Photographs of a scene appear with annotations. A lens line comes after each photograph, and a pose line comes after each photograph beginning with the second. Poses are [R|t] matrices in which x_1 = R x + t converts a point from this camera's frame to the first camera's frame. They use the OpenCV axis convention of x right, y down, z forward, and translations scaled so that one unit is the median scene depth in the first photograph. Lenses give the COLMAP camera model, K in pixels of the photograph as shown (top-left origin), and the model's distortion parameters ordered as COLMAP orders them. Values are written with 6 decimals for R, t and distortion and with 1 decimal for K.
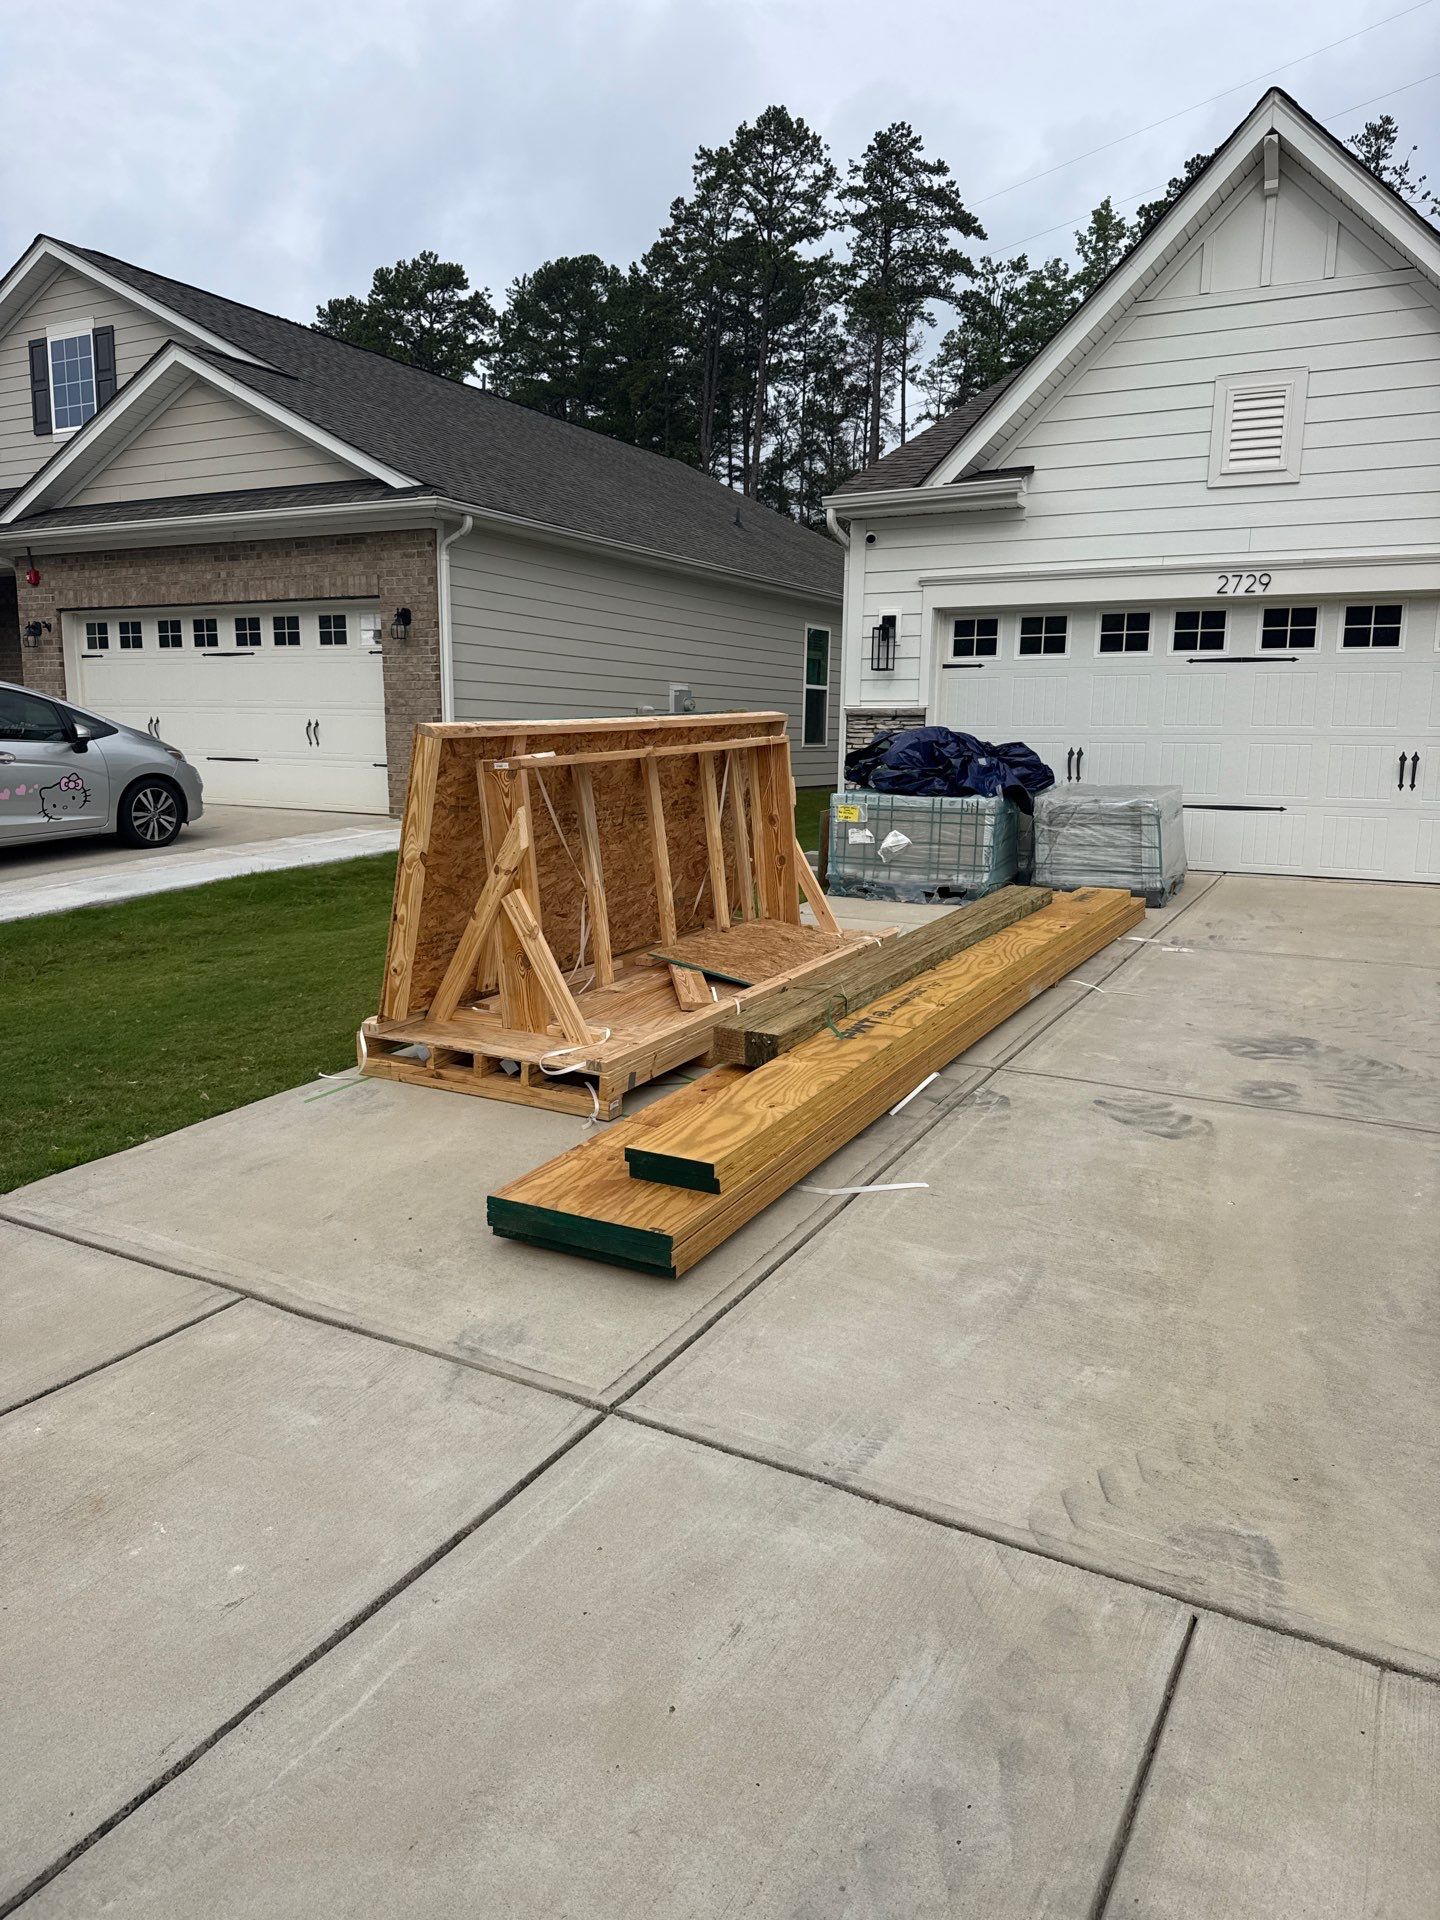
lens RADIAL K [[1326.8, 0, 720.0], [0, 1326.8, 960.0], [0, 0, 1]] dist [0.115018, -0.226930]
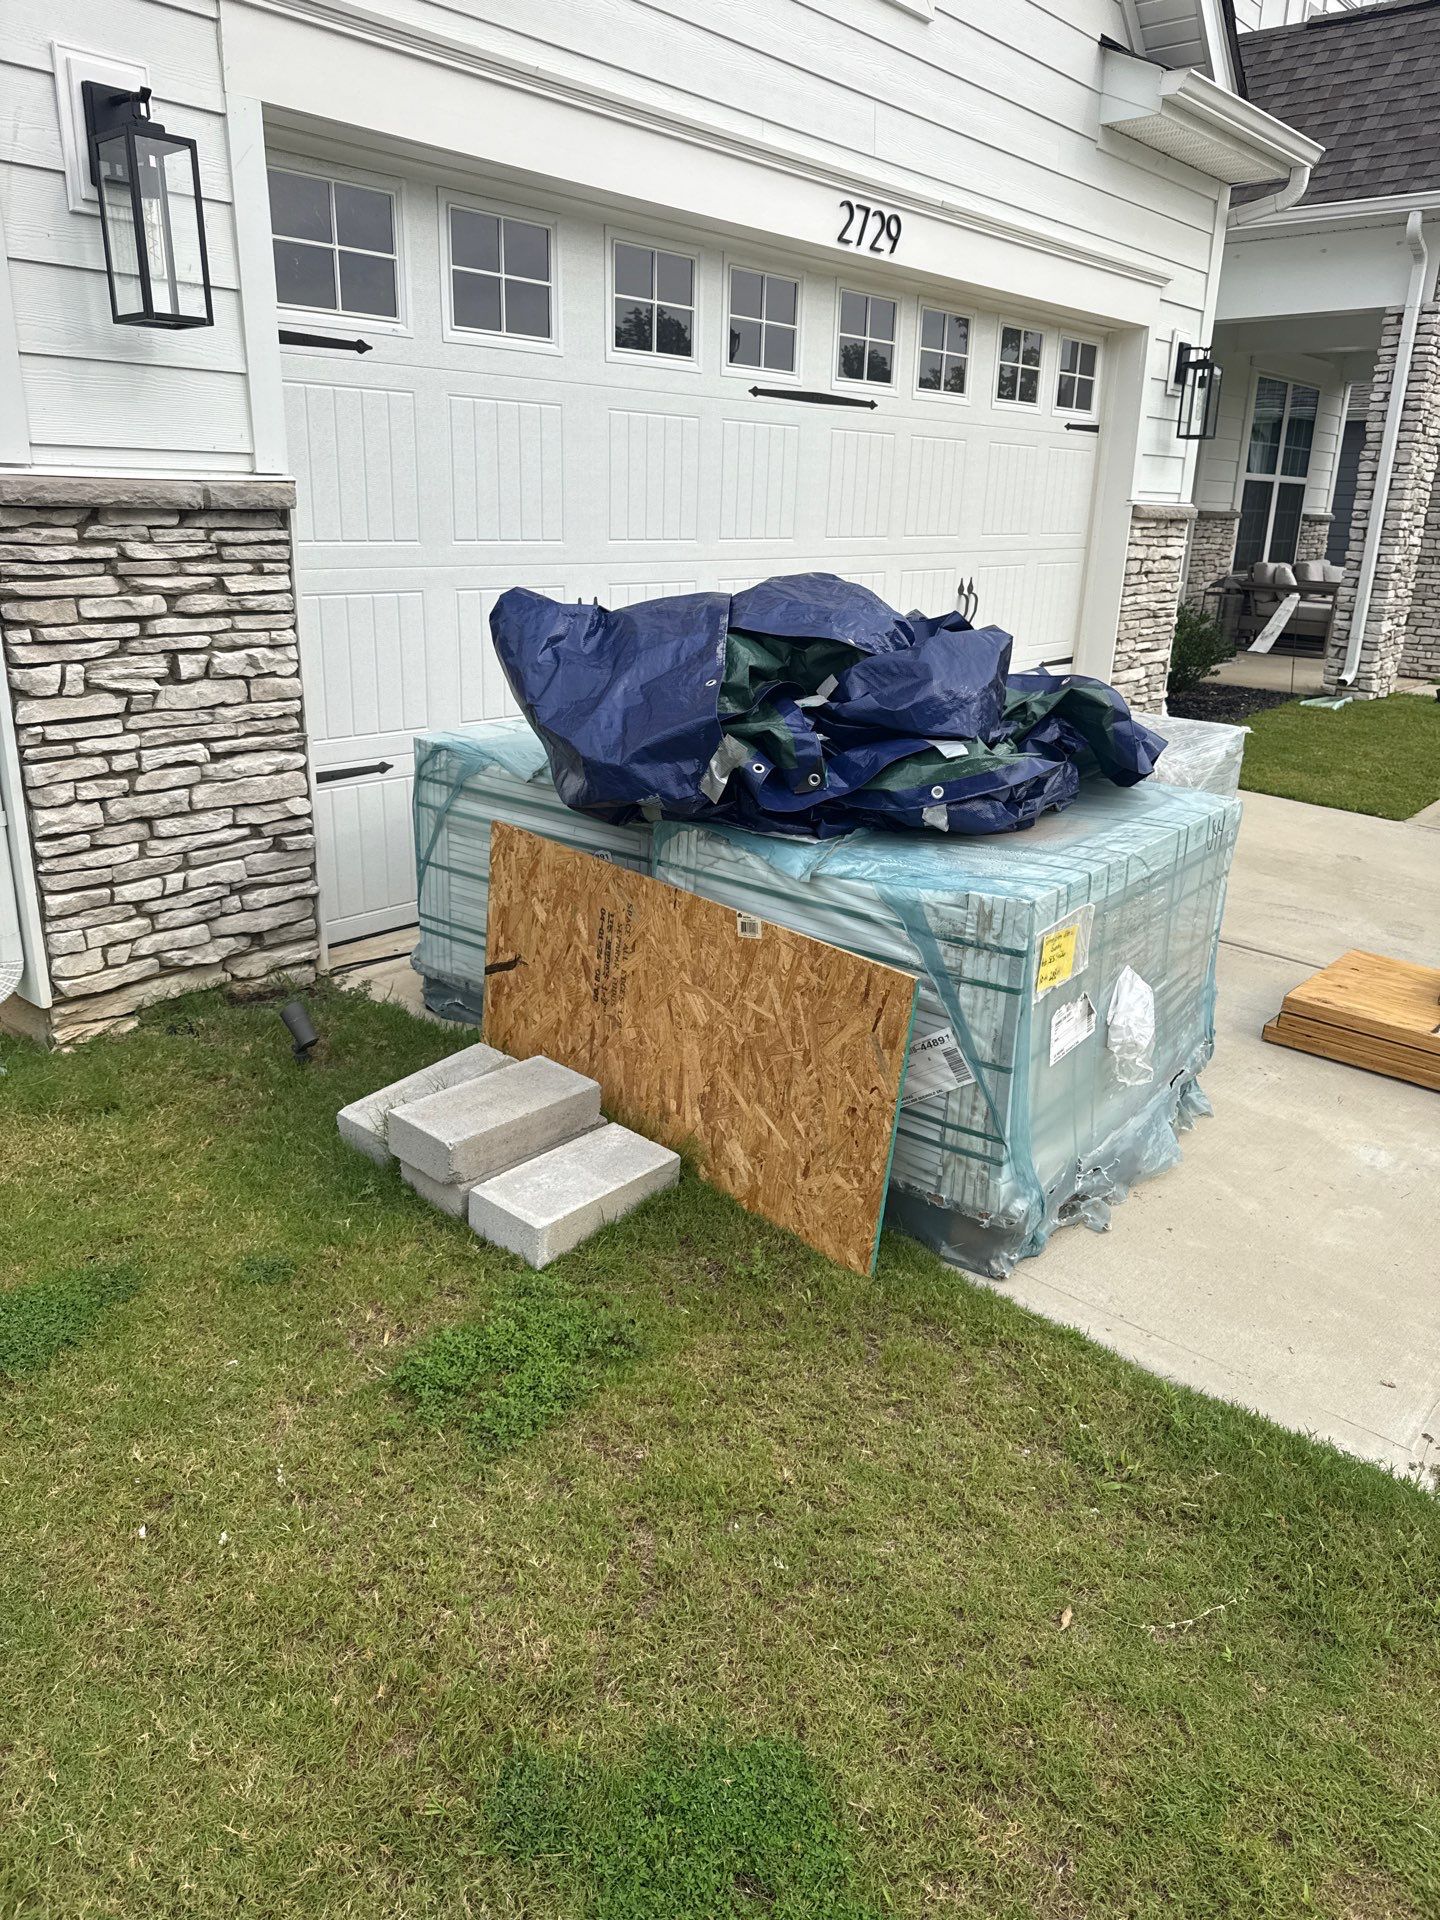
lens RADIAL K [[1316.7, 0, 720.0], [0, 1316.7, 960.0], [0, 0, 1]] dist [-0.002428, -0.005524]
pose [[0.234719, -0.326724, 0.915510, -0.133690], [0.146174, 0.942975, 0.299049, -0.184118], [-0.961010, 0.063631, 0.269093, 0.948687]]
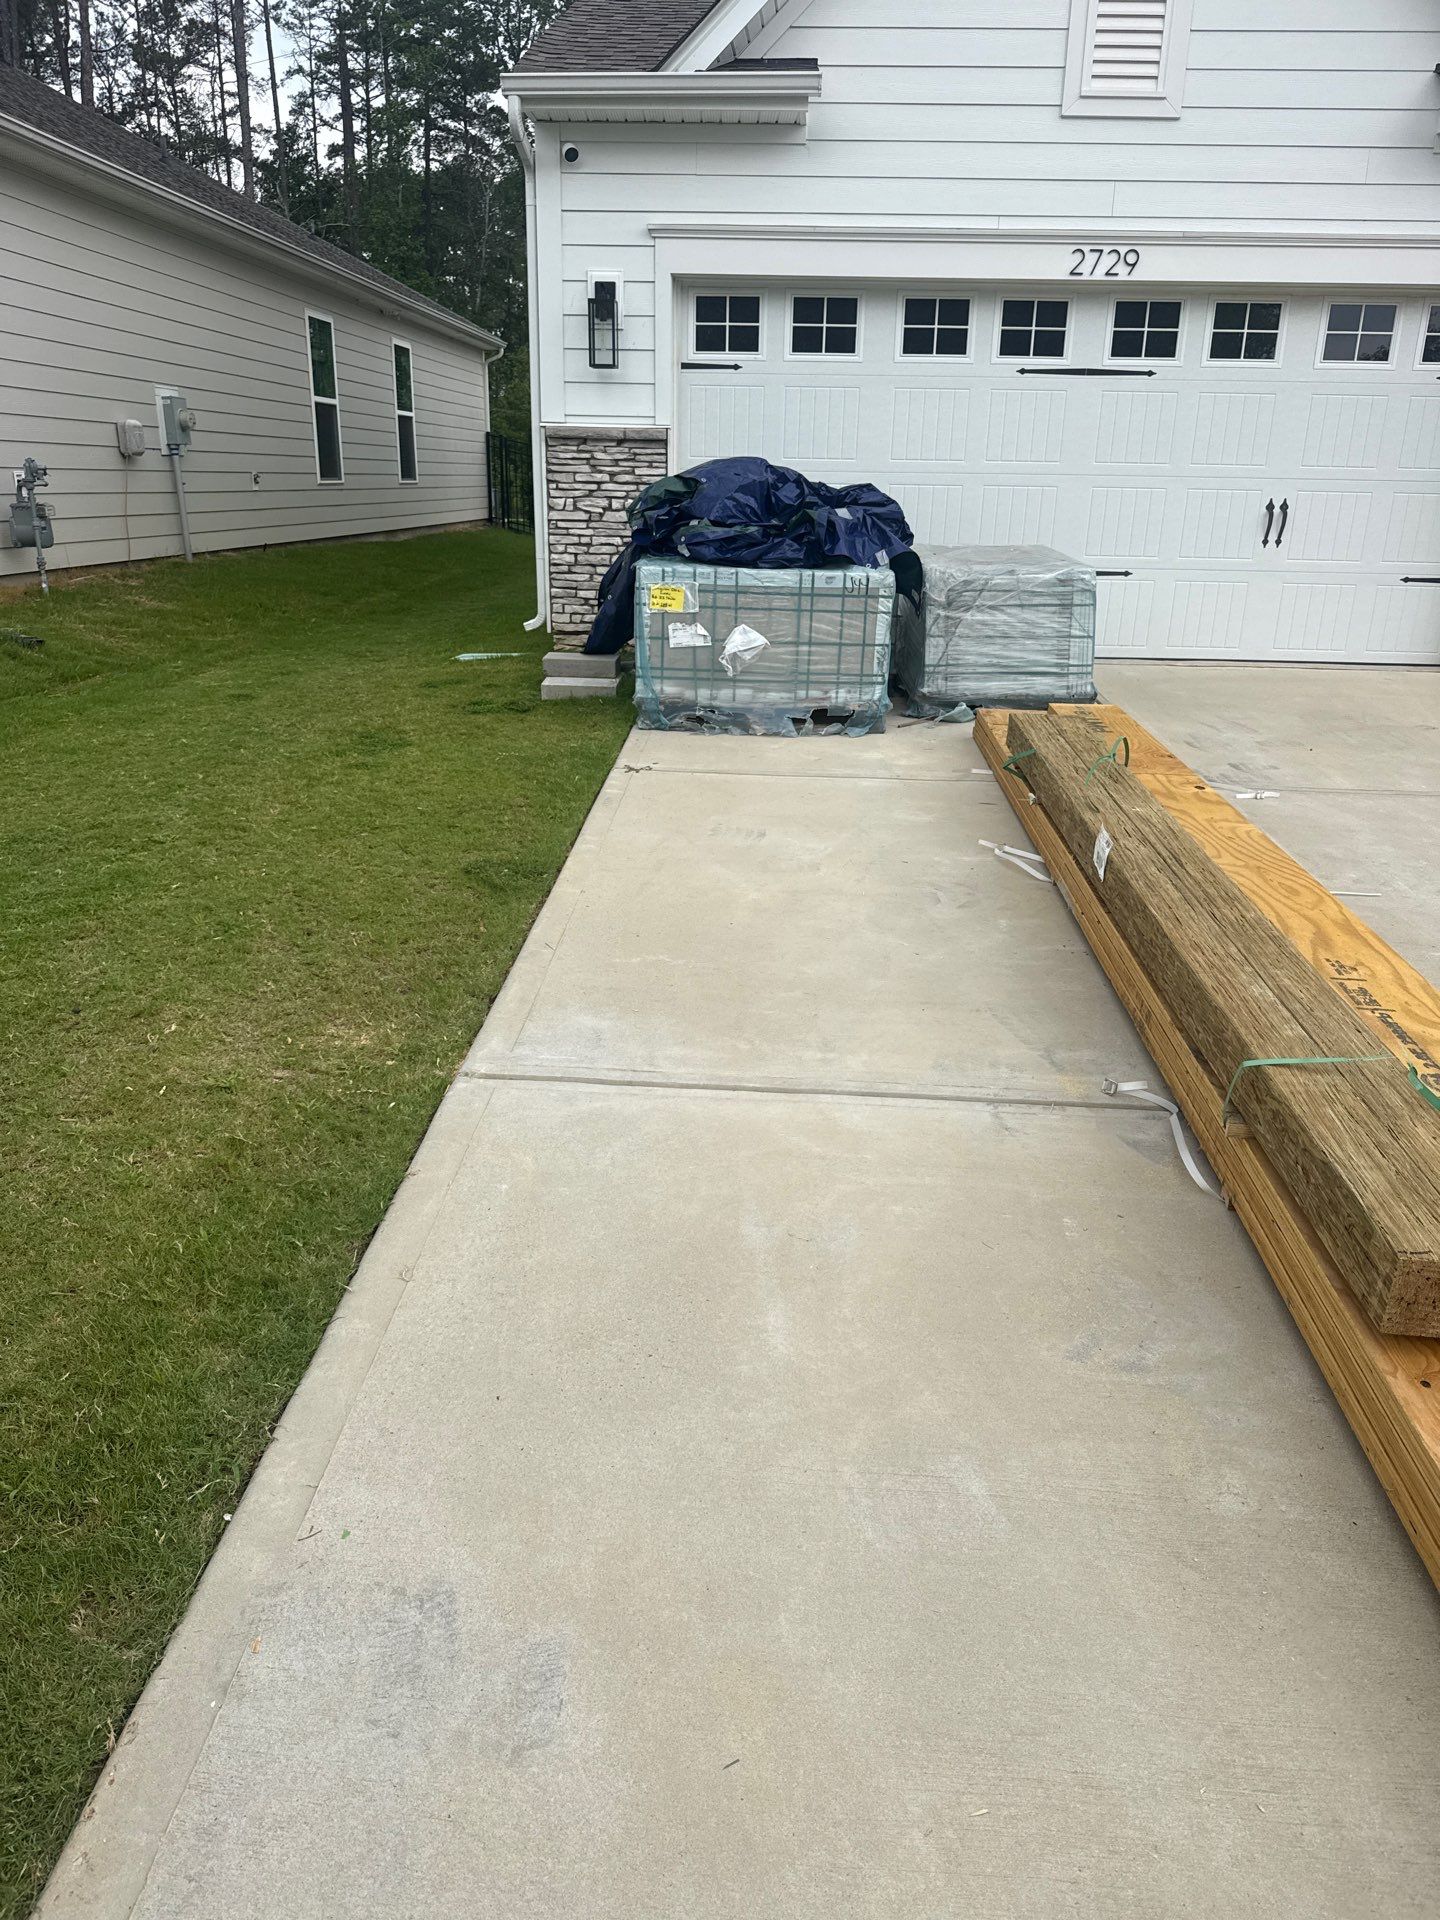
lens RADIAL K [[1338.3, 0, 720.0], [0, 1338.3, 960.0], [0, 0, 1]] dist [0.001647, -0.014402]
pose [[0.902157, -0.143655, 0.406787, -0.158594], [0.066010, 0.977793, 0.198908, -0.064325], [-0.426327, -0.152594, 0.891605, 0.376469]]
